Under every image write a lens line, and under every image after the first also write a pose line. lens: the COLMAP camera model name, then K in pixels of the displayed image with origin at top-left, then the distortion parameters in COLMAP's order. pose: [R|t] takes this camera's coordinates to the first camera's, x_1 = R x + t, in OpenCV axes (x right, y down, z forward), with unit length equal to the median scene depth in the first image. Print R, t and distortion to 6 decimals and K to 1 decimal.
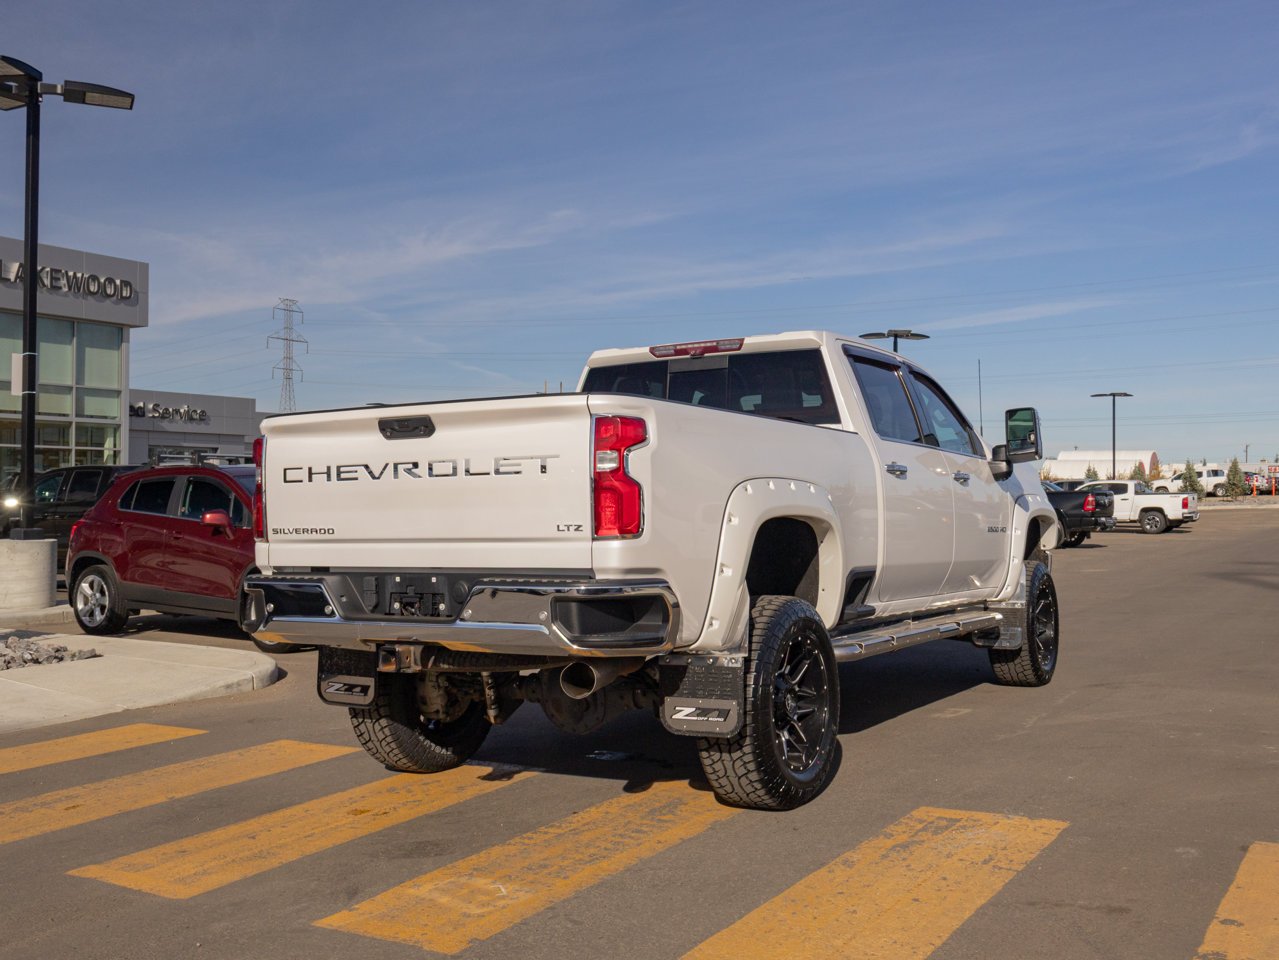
lens RADIAL K [[1277.5, 0, 631.0], [0, 1277.5, 463.5], [0, 0, 1]] dist [0.082715, -0.001599]
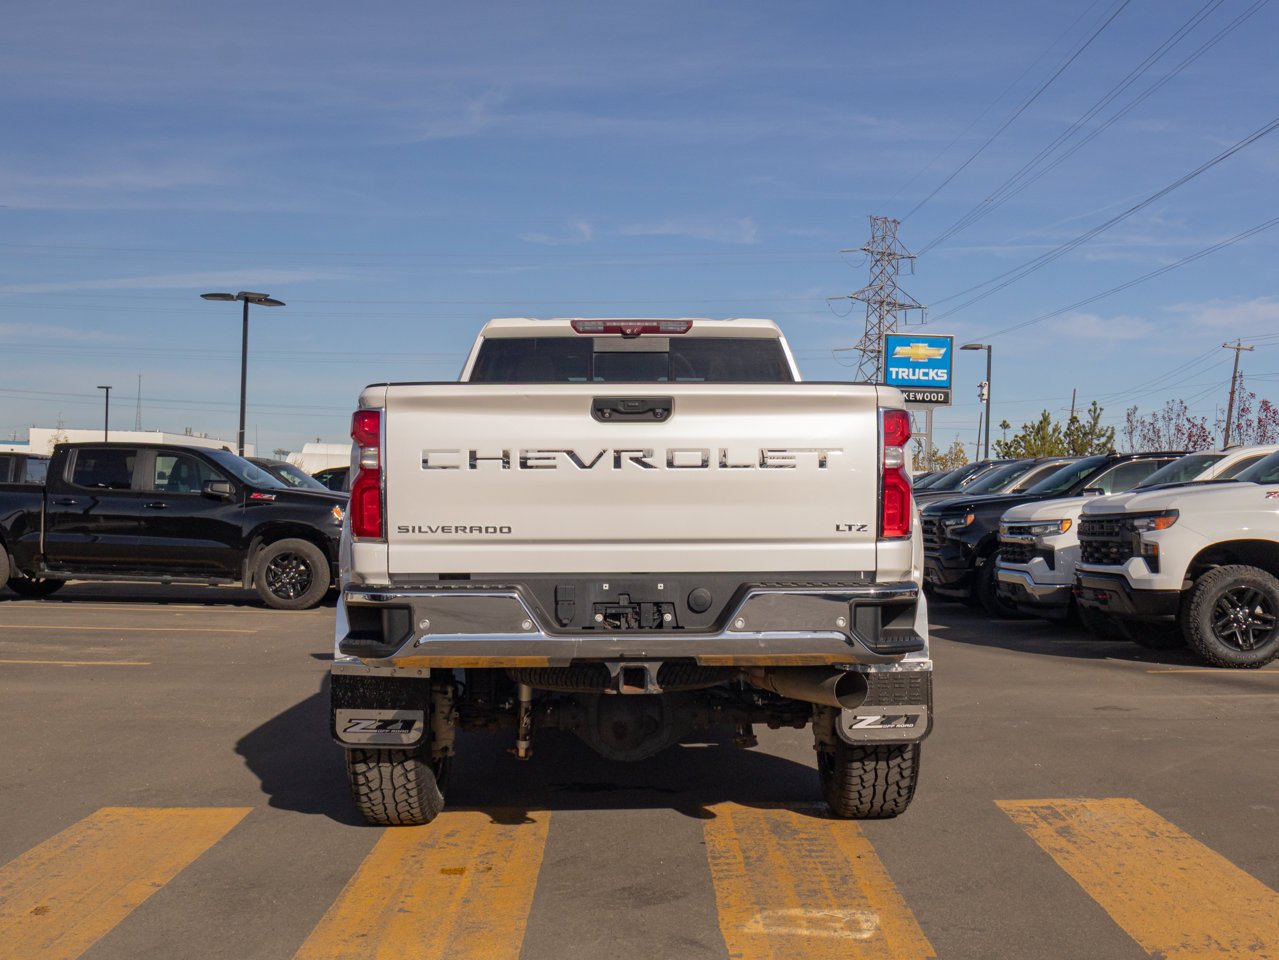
lens RADIAL K [[1531.1, 0, 645.3], [0, 1531.1, 503.4], [0, 0, 1]] dist [0.021723, 0.025136]
pose [[0.843622, 0.015114, 0.536725, -0.699800], [-0.032102, 0.999235, 0.022321, 0.011410], [-0.535977, -0.036061, 0.843462, 0.128606]]
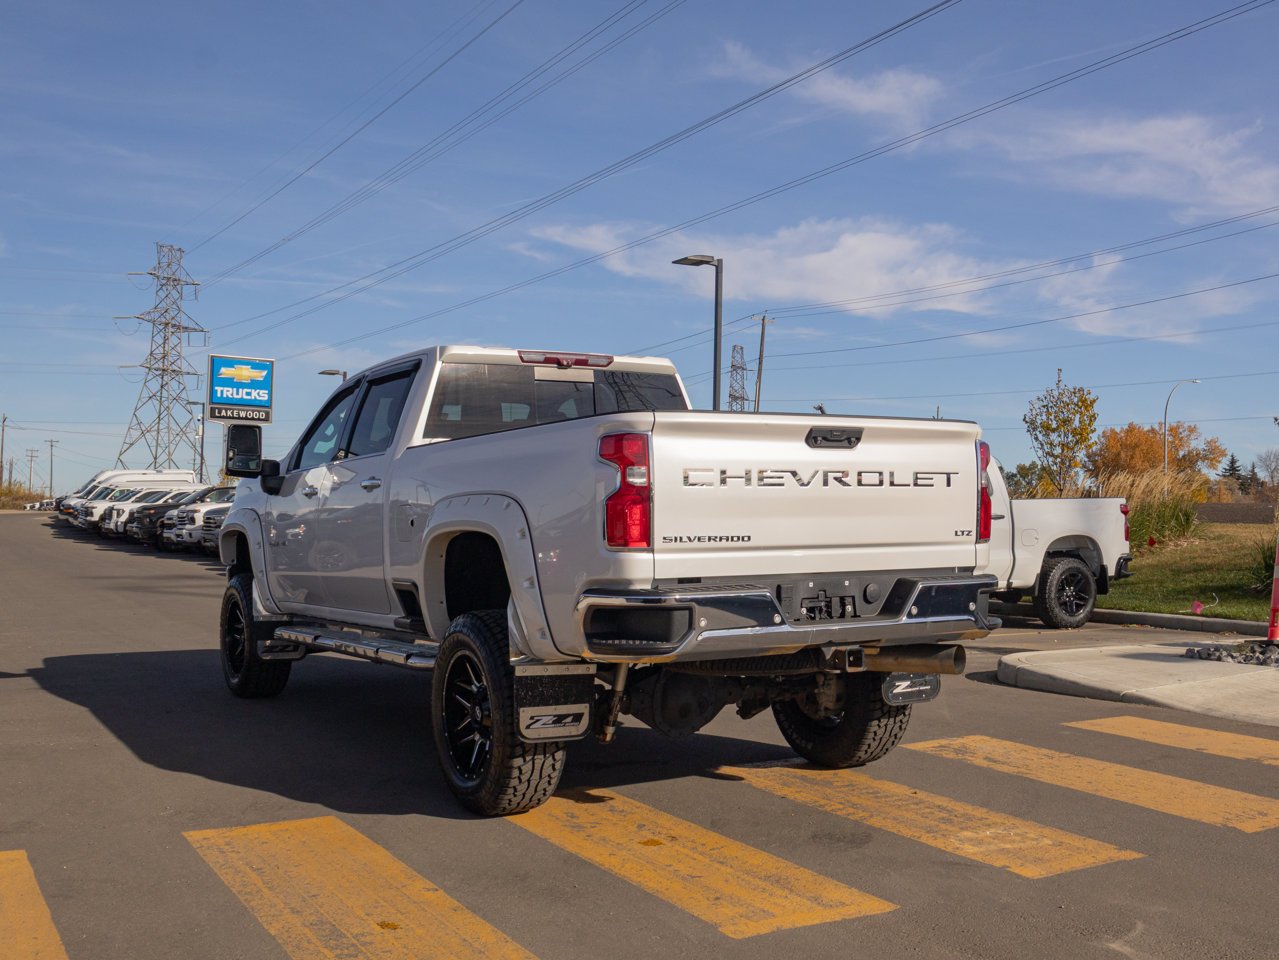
lens RADIAL K [[1384.0, 0, 638.4], [0, 1384.0, 476.7], [0, 0, 1]] dist [-0.012731, -0.035322]
pose [[0.465923, 0.034481, 0.884153, -1.211002], [-0.034263, 0.999194, -0.020912, 0.031731], [-0.884162, -0.020551, 0.466728, 0.603192]]
